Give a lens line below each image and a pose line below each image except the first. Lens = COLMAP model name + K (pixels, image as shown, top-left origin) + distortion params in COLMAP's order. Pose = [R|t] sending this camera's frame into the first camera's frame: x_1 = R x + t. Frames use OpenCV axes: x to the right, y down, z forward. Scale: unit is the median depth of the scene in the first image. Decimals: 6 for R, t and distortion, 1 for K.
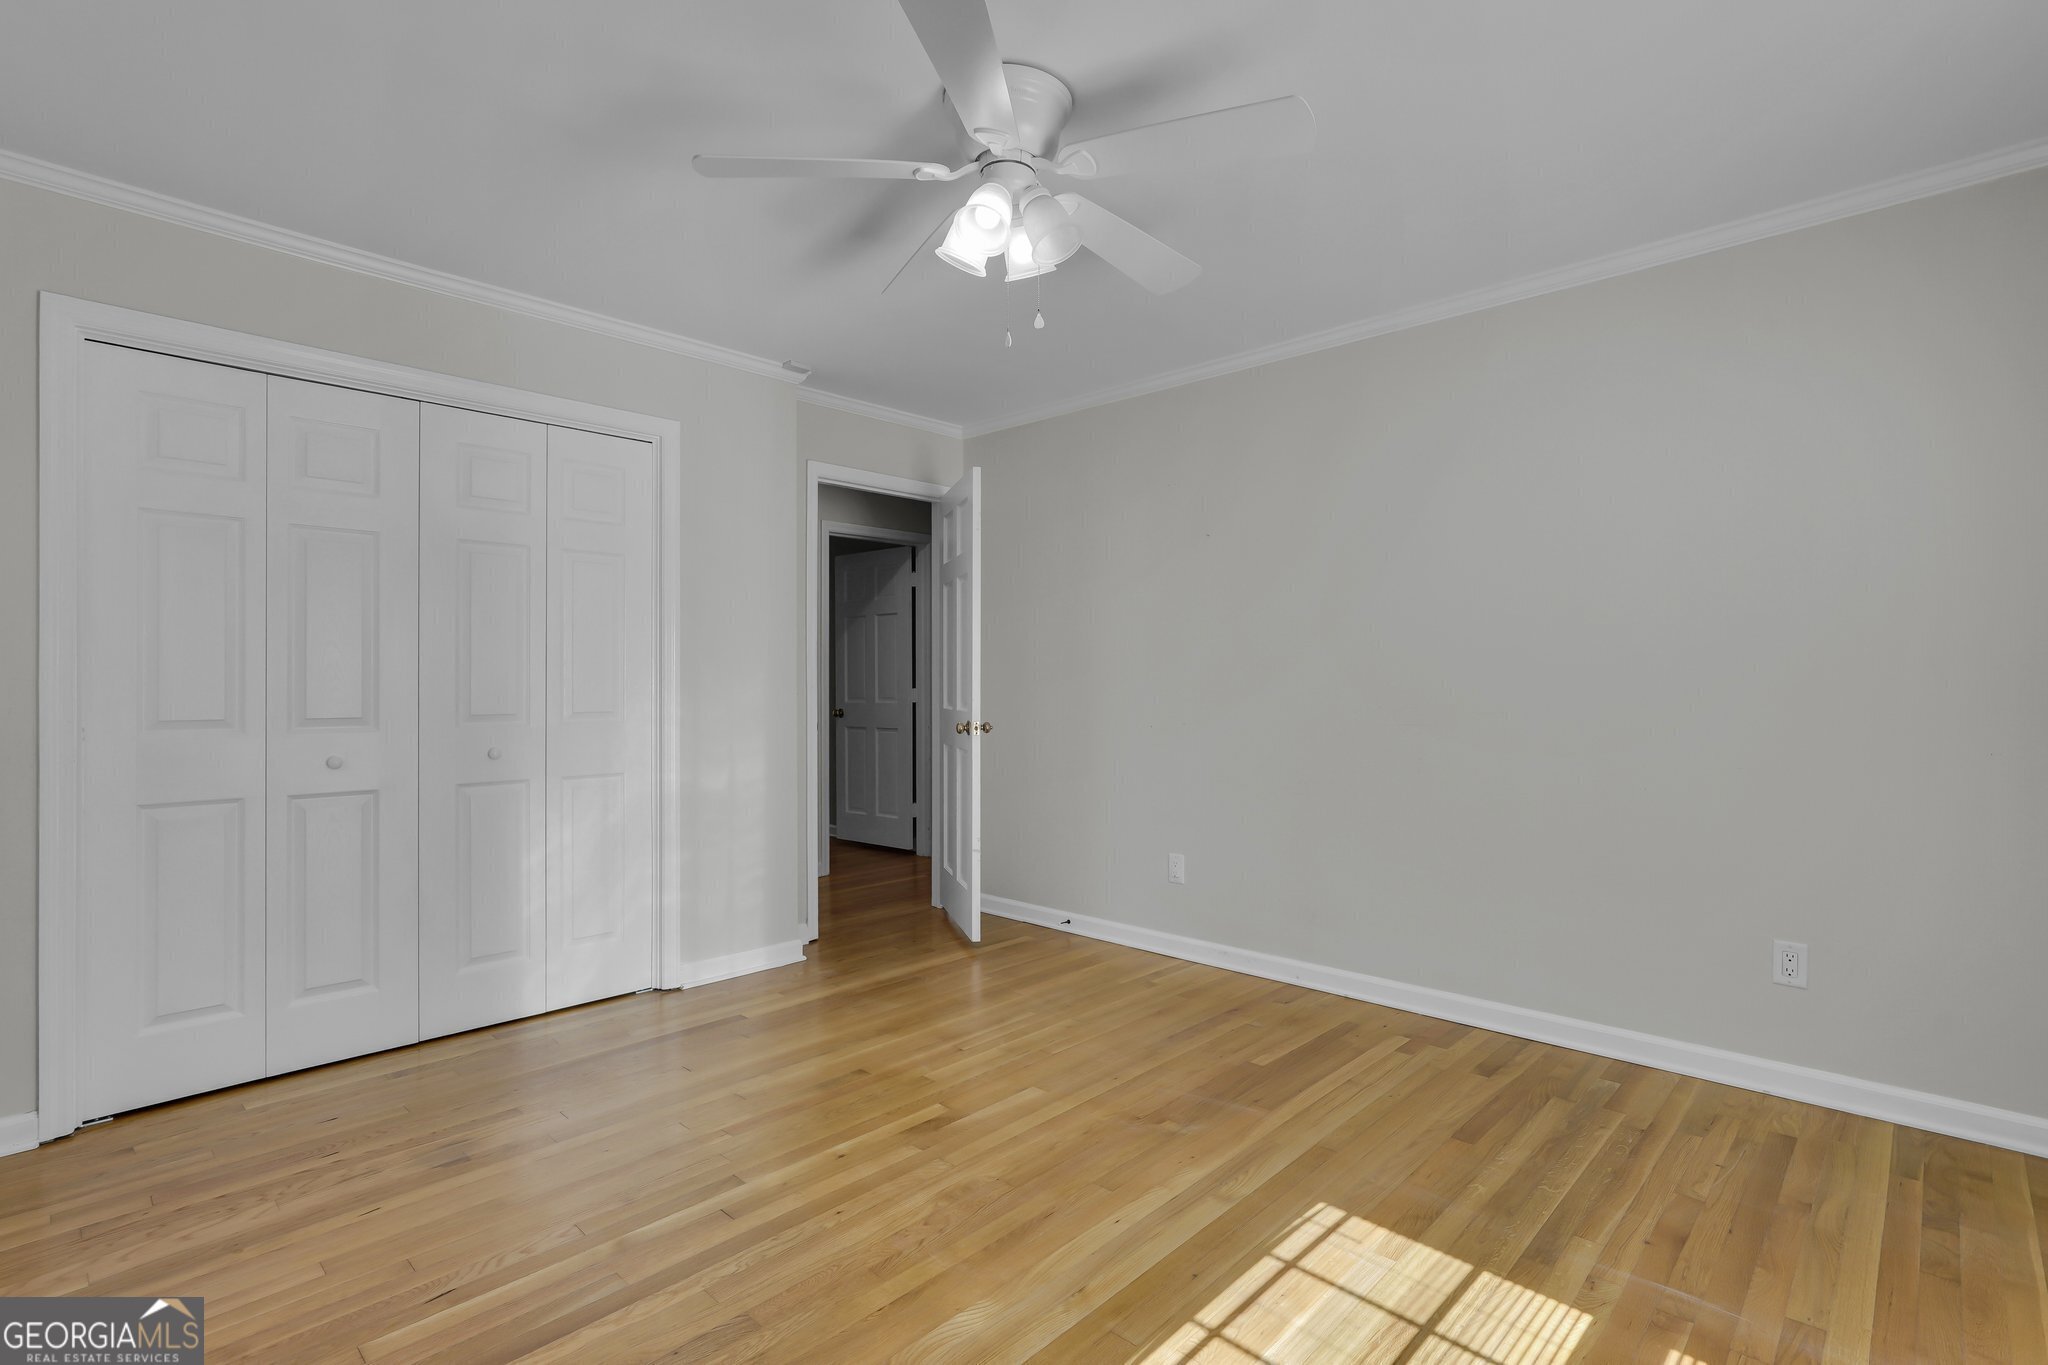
lens RADIAL K [[954.8, 0, 1033.0], [0, 954.8, 692.0], [0, 0, 1]] dist [-0.002095, 0.000522]
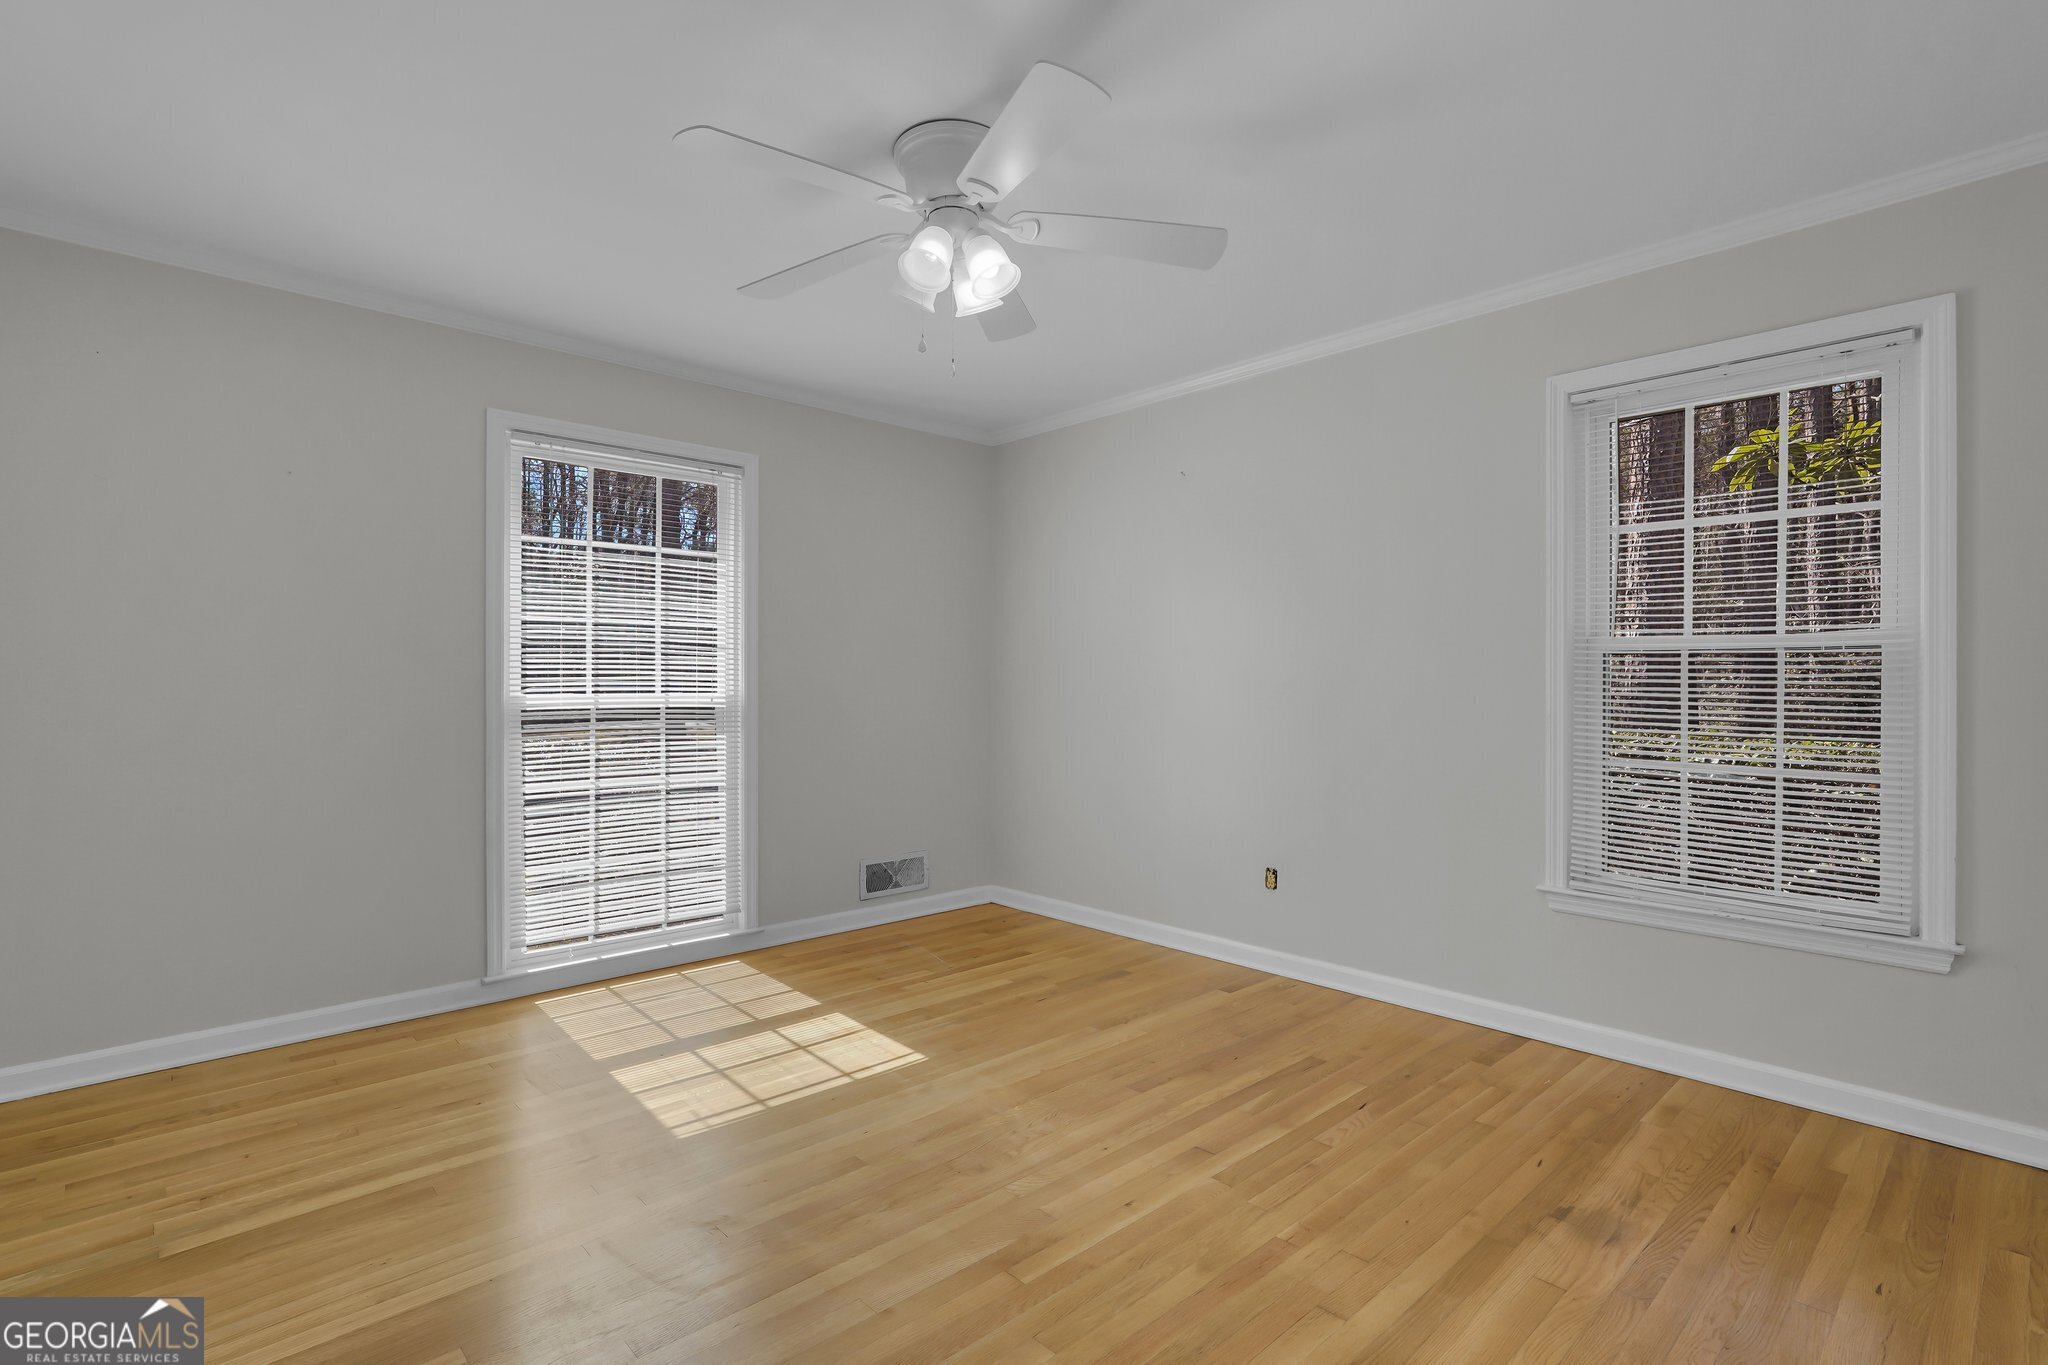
lens RADIAL K [[964.4, 0, 1032.7], [0, 964.4, 686.7], [0, 0, 1]] dist [0.001746, 0.000287]
pose [[-0.998338, 0.000787, 0.057618, -0.184519], [0.001060, 0.999988, 0.004702, -0.004371], [-0.057613, 0.004756, -0.998328, 2.147298]]
